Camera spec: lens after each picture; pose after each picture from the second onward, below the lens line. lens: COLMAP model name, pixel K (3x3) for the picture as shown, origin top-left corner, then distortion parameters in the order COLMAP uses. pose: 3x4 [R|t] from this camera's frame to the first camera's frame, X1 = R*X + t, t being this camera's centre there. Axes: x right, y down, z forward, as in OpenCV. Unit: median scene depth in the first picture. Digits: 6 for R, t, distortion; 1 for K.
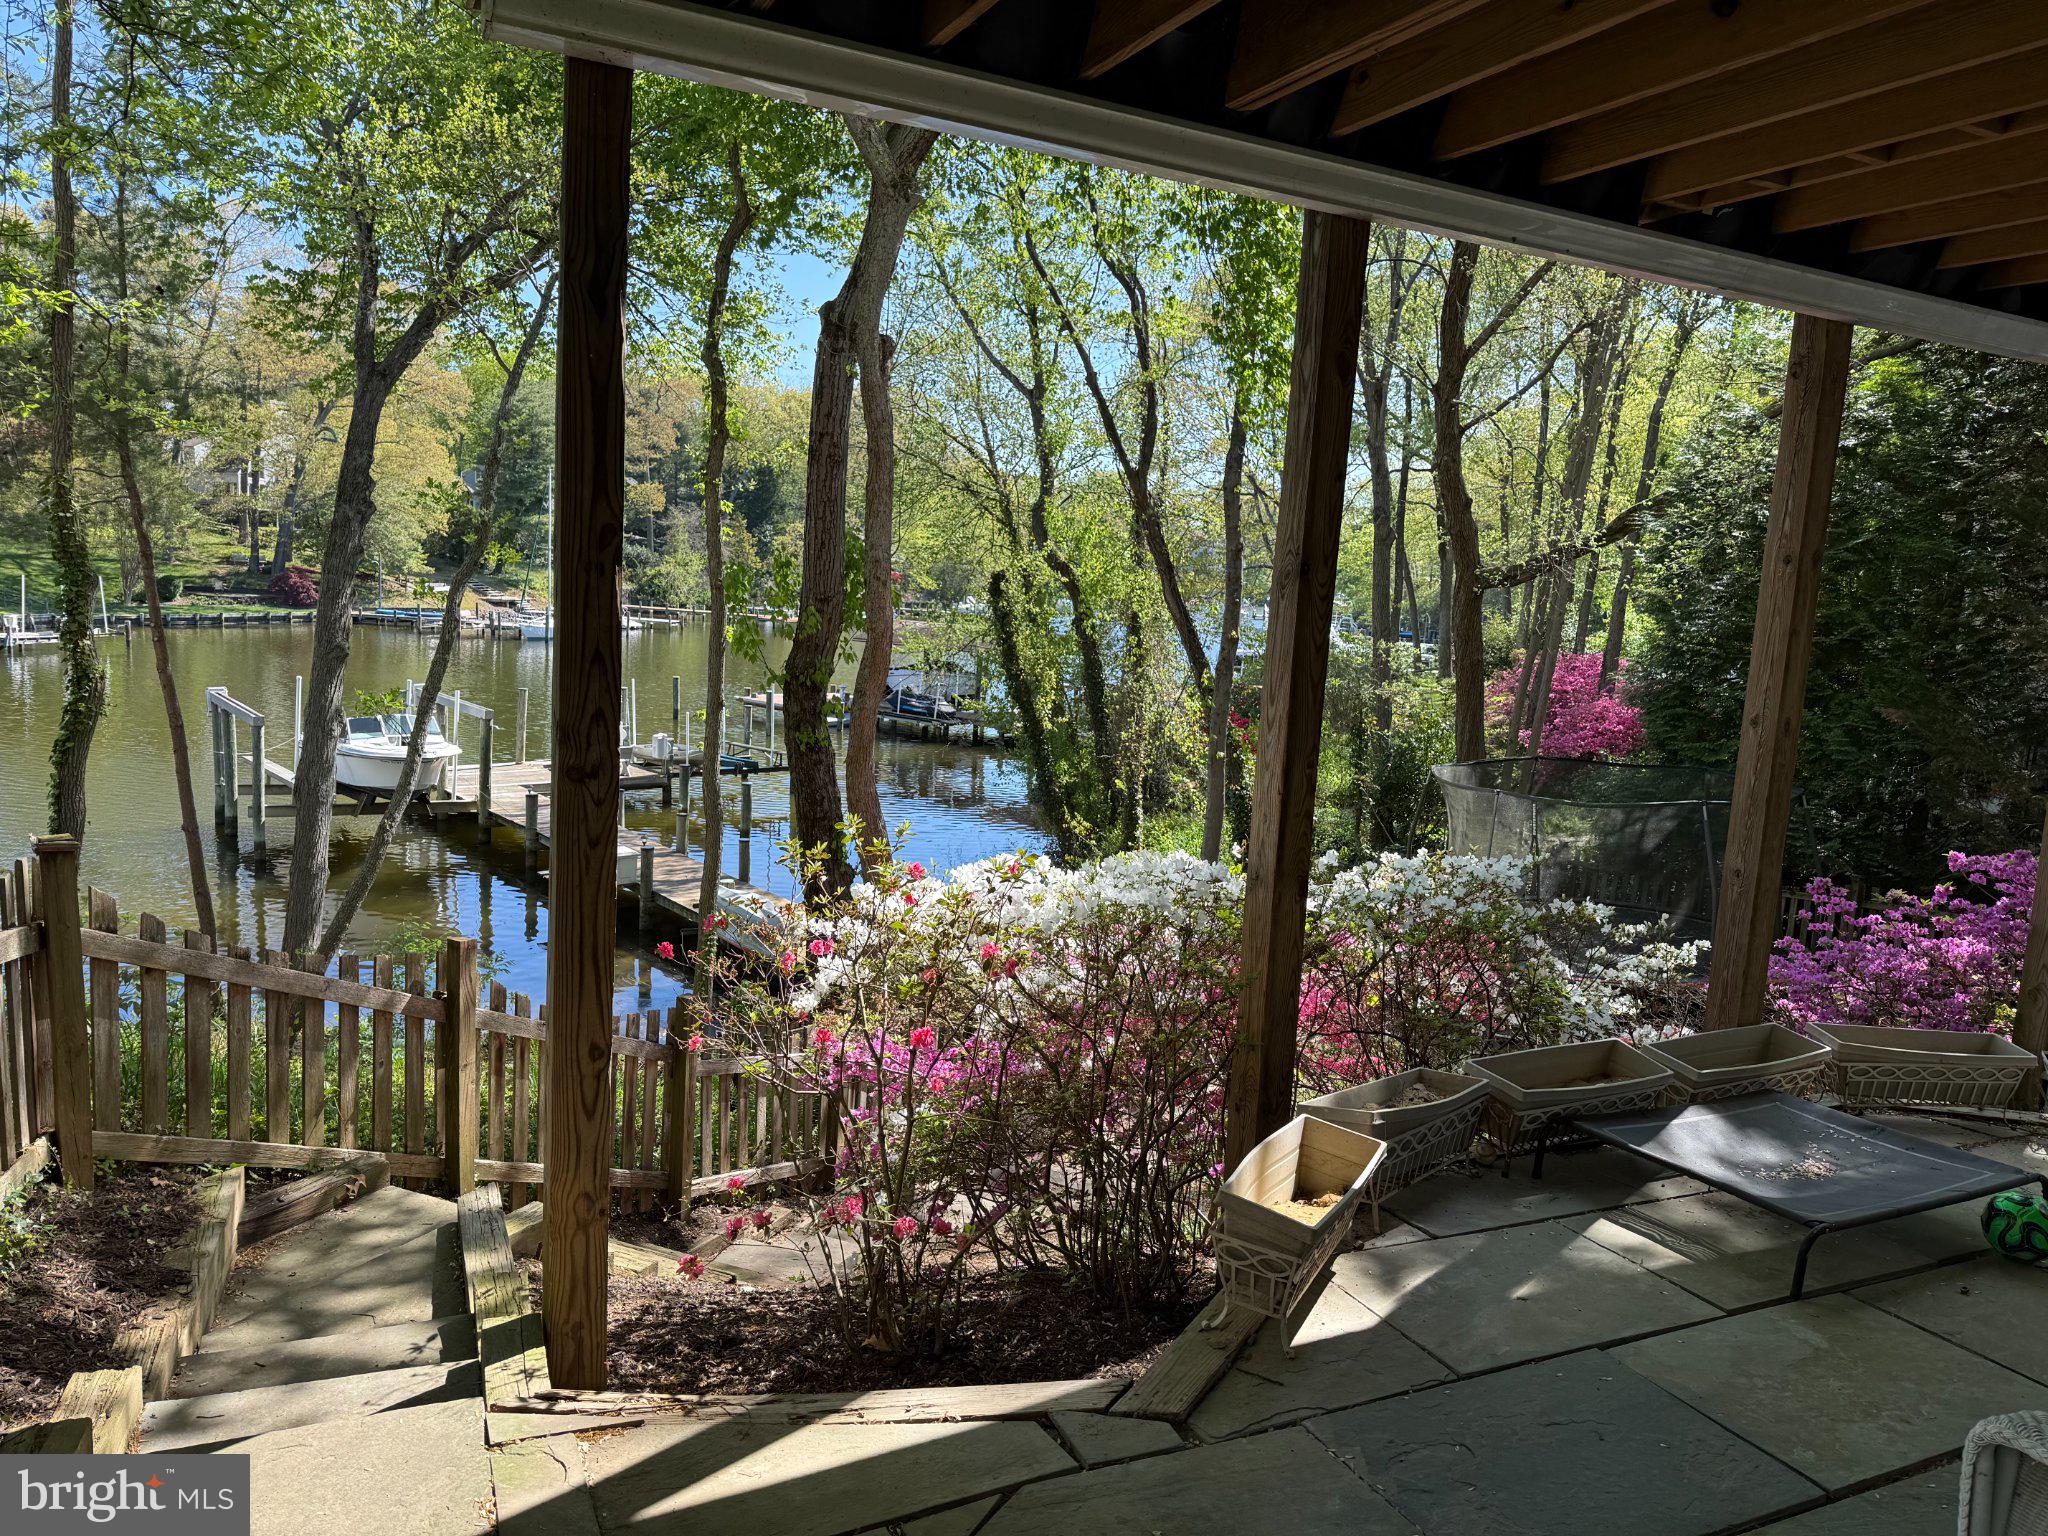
lens RADIAL K [[1432.7, 0, 1024.9], [0, 1432.7, 797.9], [0, 0, 1]] dist [0.115027, -0.184091]
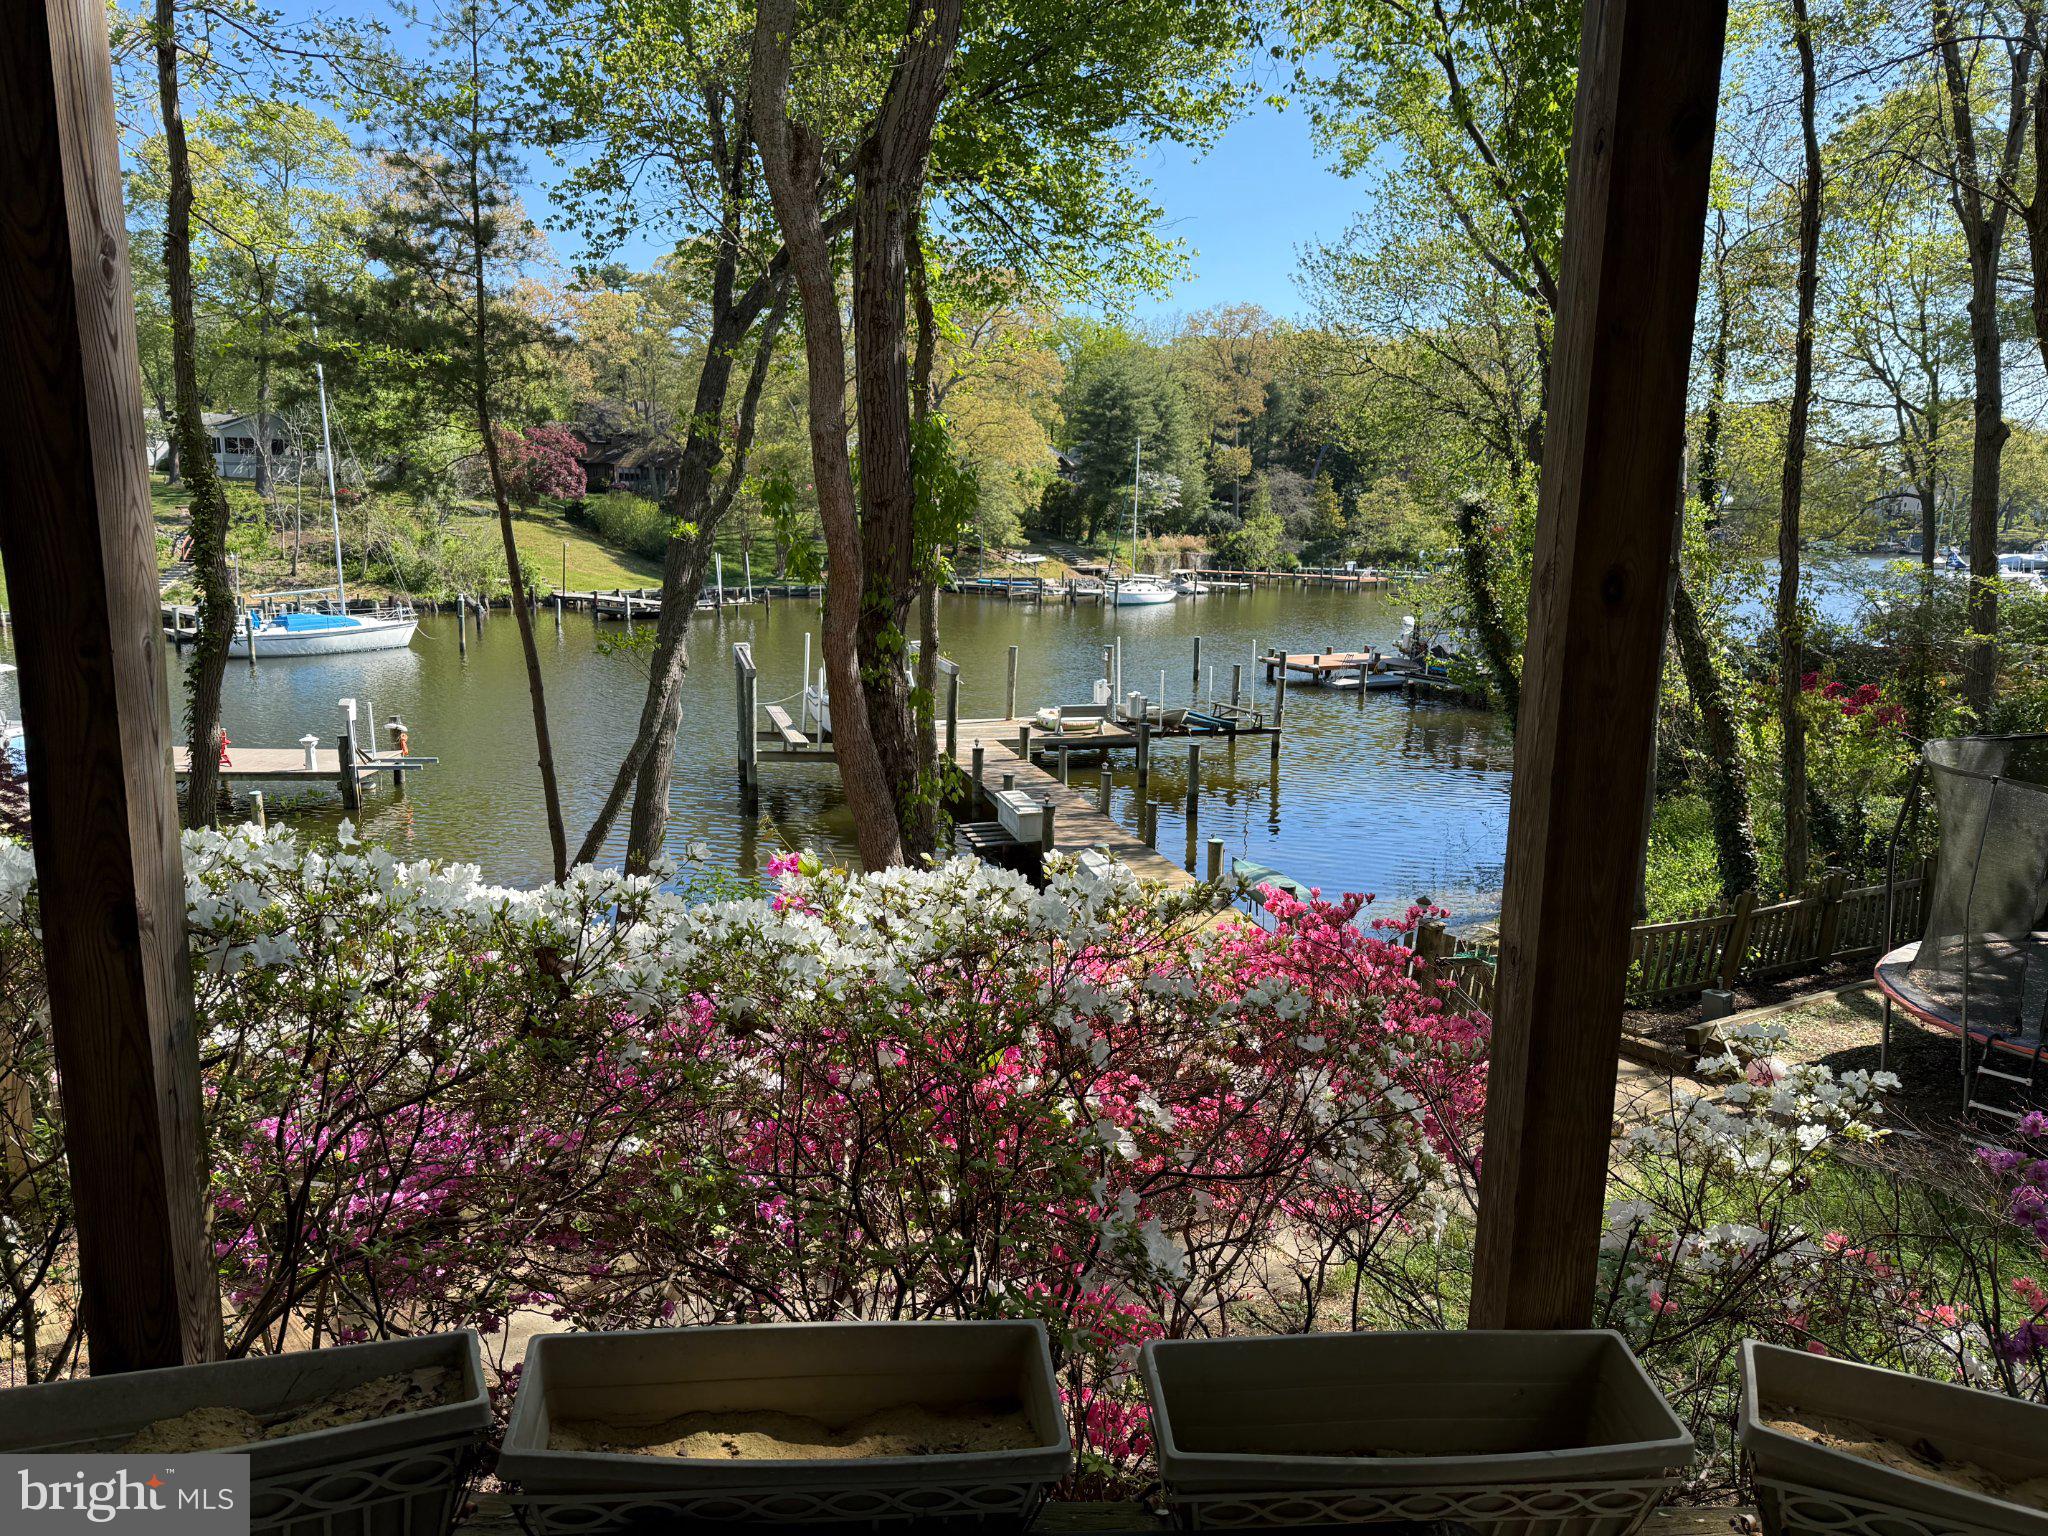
lens RADIAL K [[1420.1, 0, 1021.1], [0, 1420.1, 808.1], [0, 0, 1]] dist [0.150676, -0.222401]
pose [[0.914157, 0.046177, -0.402721, 0.023992], [-0.033536, 0.998700, 0.038387, 0.000014], [0.403970, -0.021586, 0.914517, 0.025376]]
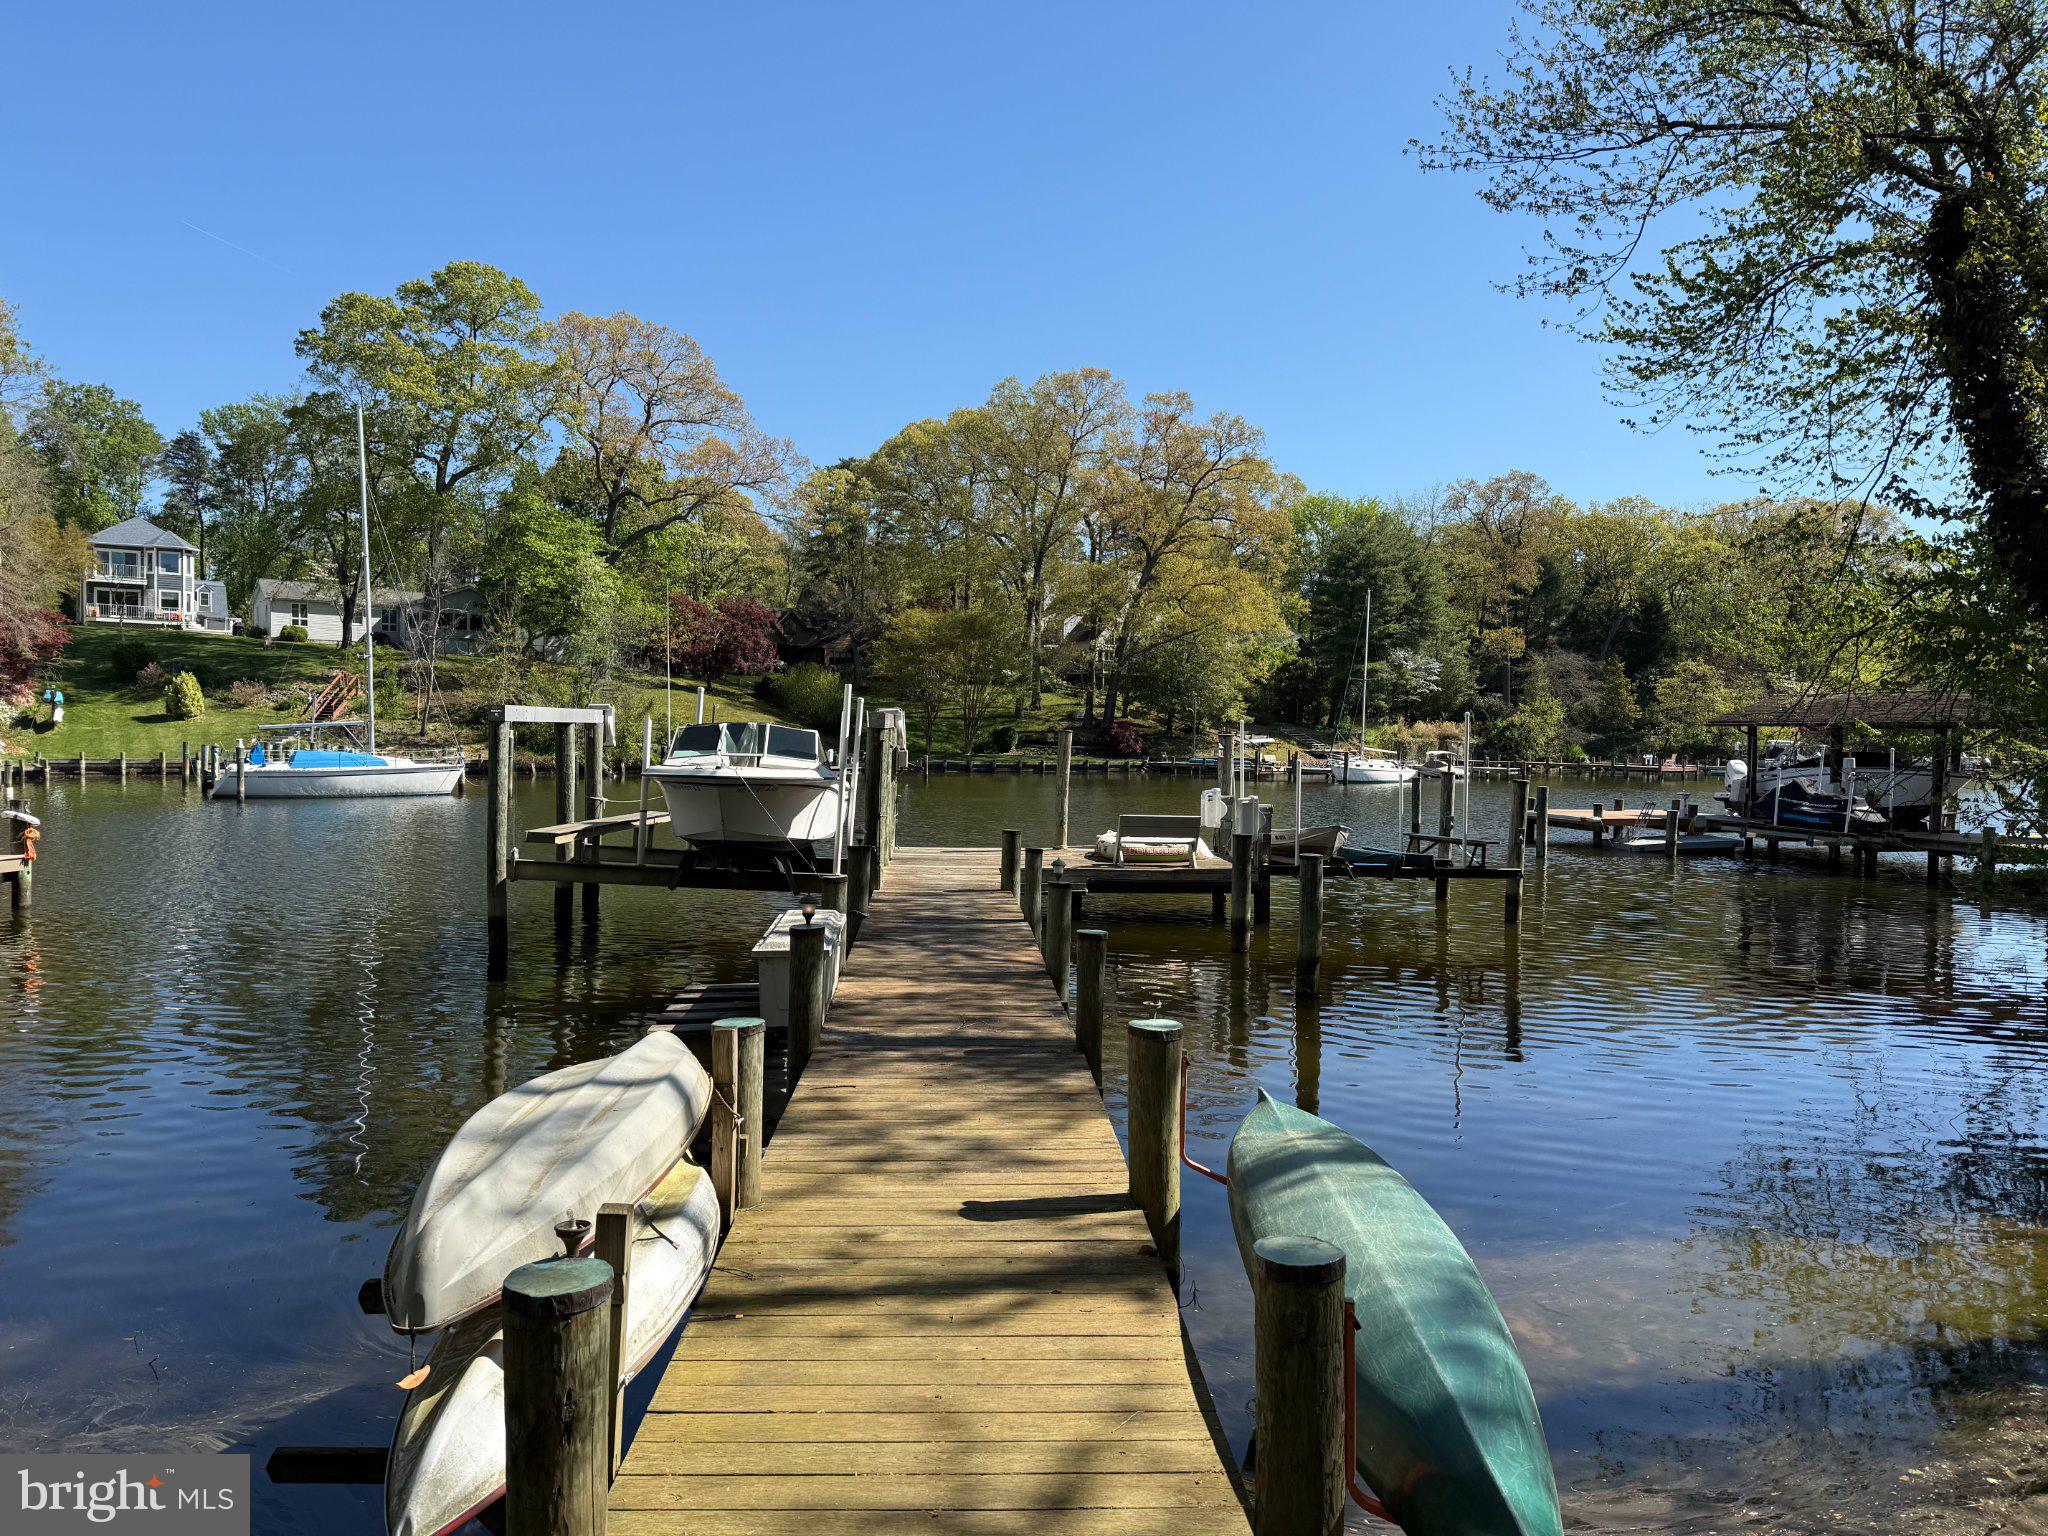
lens RADIAL K [[1432.7, 0, 1024.9], [0, 1432.7, 797.9], [0, 0, 1]] dist [0.115027, -0.184091]
pose [[0.825004, -0.006821, -0.565085, -0.002288], [-0.068588, 0.991327, -0.112102, 0.008602], [0.560949, 0.131243, 0.817381, 0.164045]]
